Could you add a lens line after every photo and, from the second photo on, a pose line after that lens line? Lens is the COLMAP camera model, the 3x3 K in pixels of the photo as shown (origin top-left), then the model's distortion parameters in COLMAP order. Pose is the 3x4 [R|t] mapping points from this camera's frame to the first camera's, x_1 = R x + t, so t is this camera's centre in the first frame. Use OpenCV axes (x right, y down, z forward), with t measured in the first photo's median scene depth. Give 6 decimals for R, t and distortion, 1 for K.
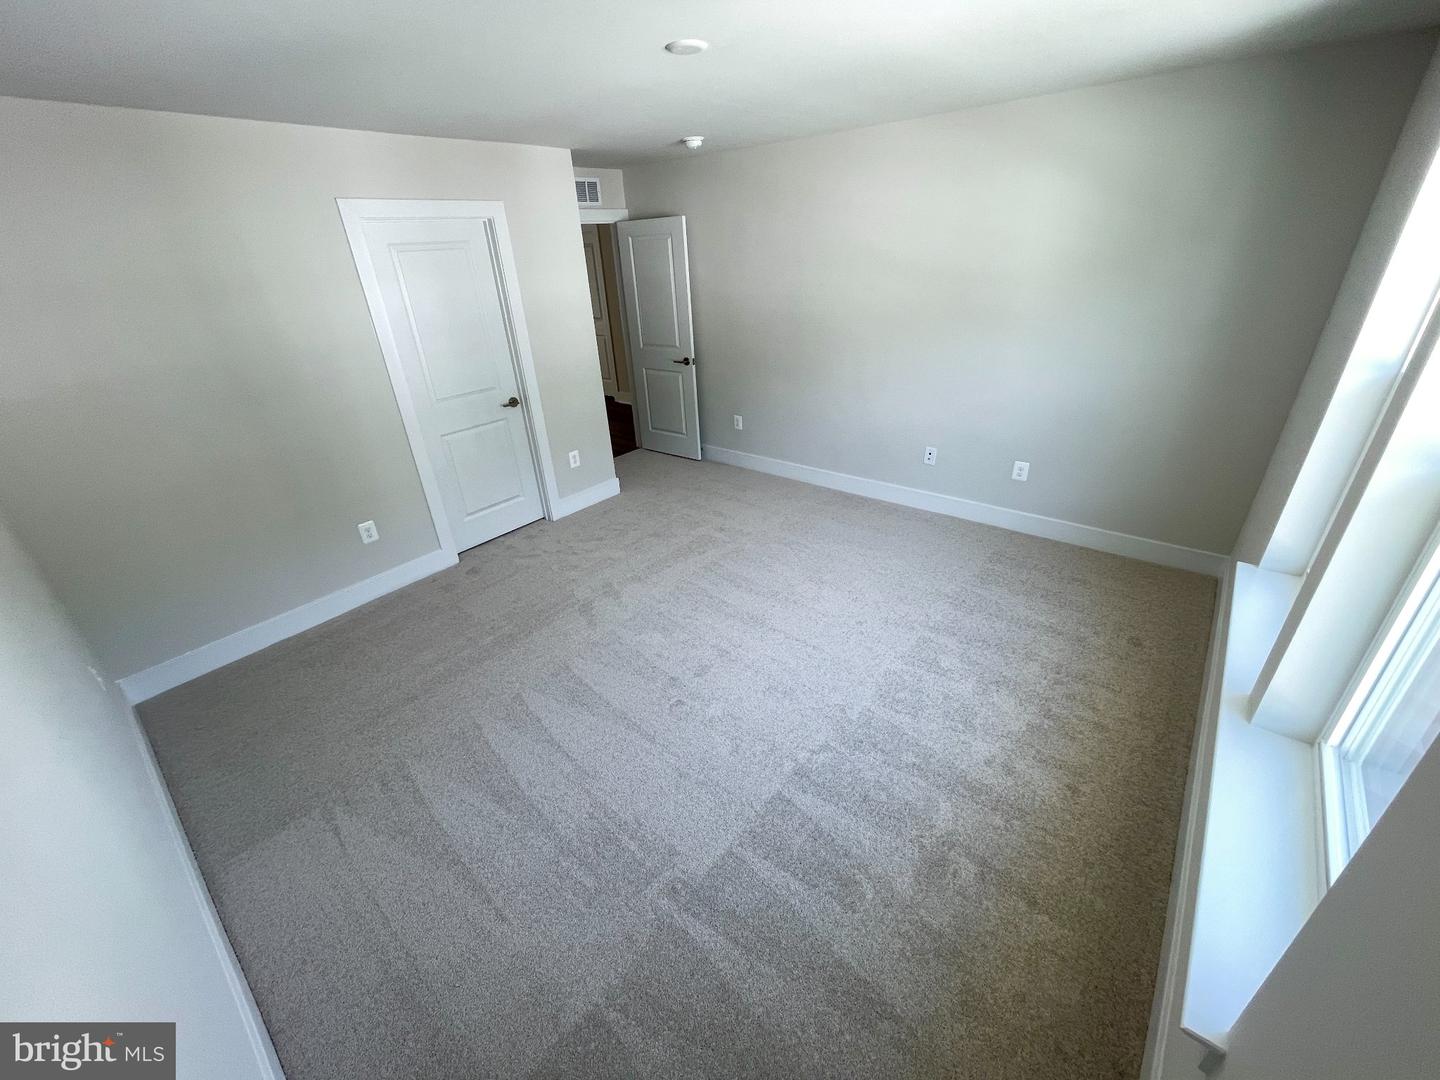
lens RADIAL K [[579.3, 0, 717.5], [0, 579.3, 548.9], [0, 0, 1]] dist [-0.003881, -0.000369]
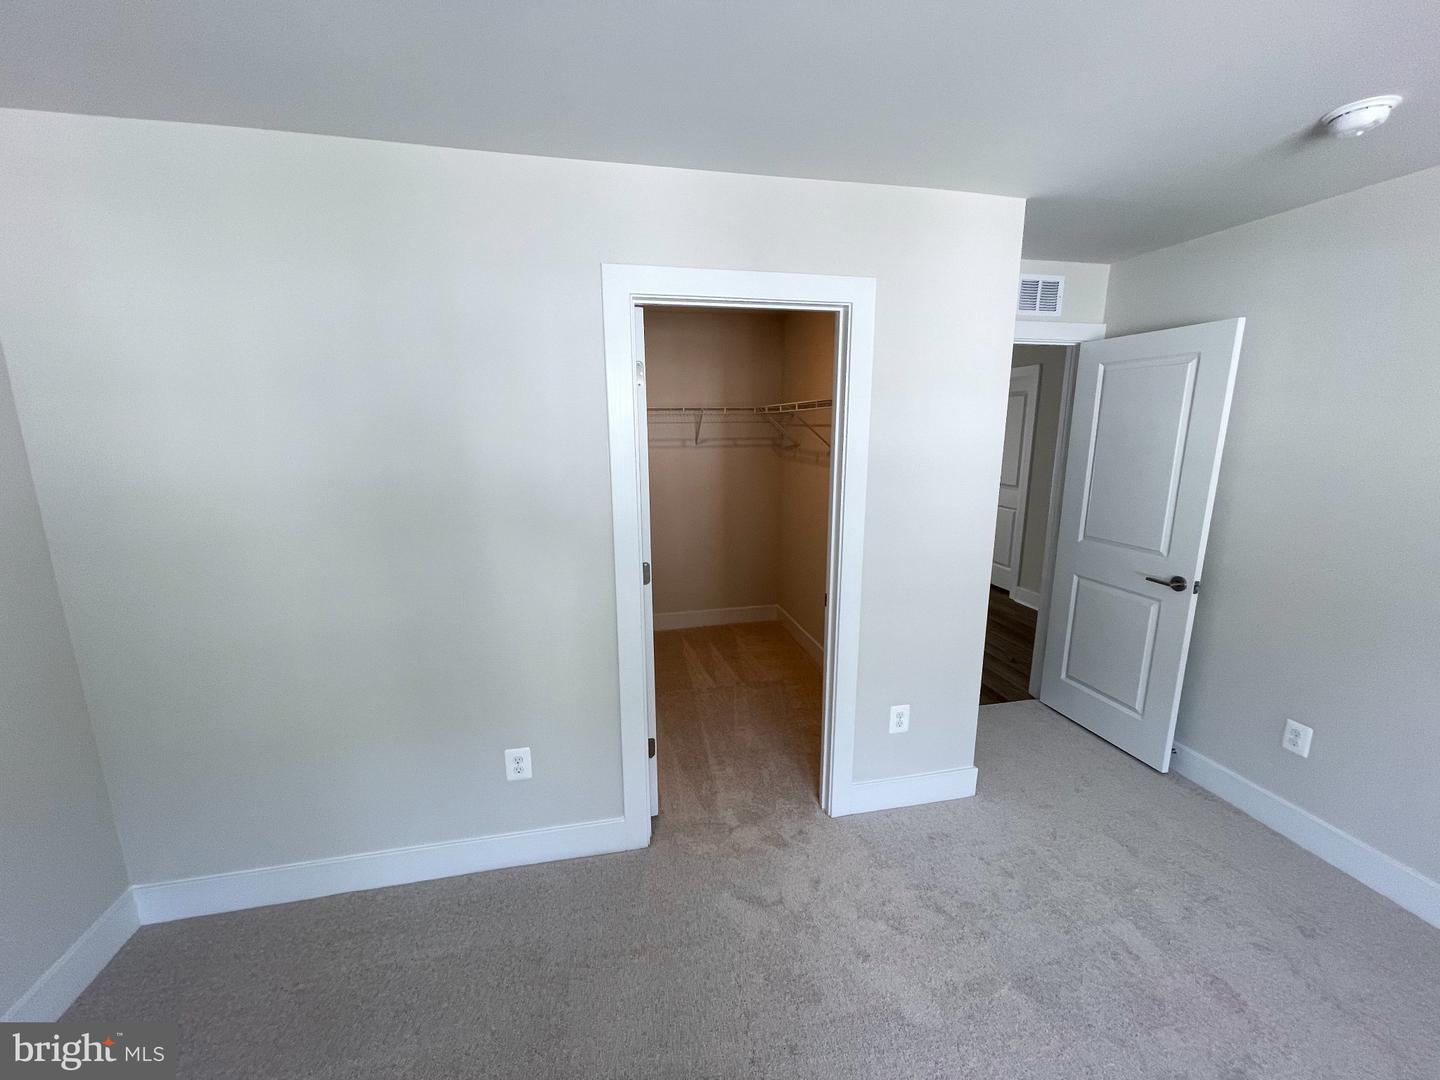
lens RADIAL K [[579.3, 0, 708.4], [0, 579.3, 541.0], [0, 0, 1]] dist [-0.003881, -0.000369]
pose [[0.776953, 0.168087, -0.606705, -0.076412], [-0.321099, 0.934730, -0.152237, -0.156896], [0.541516, 0.313093, 0.780213, 0.387221]]
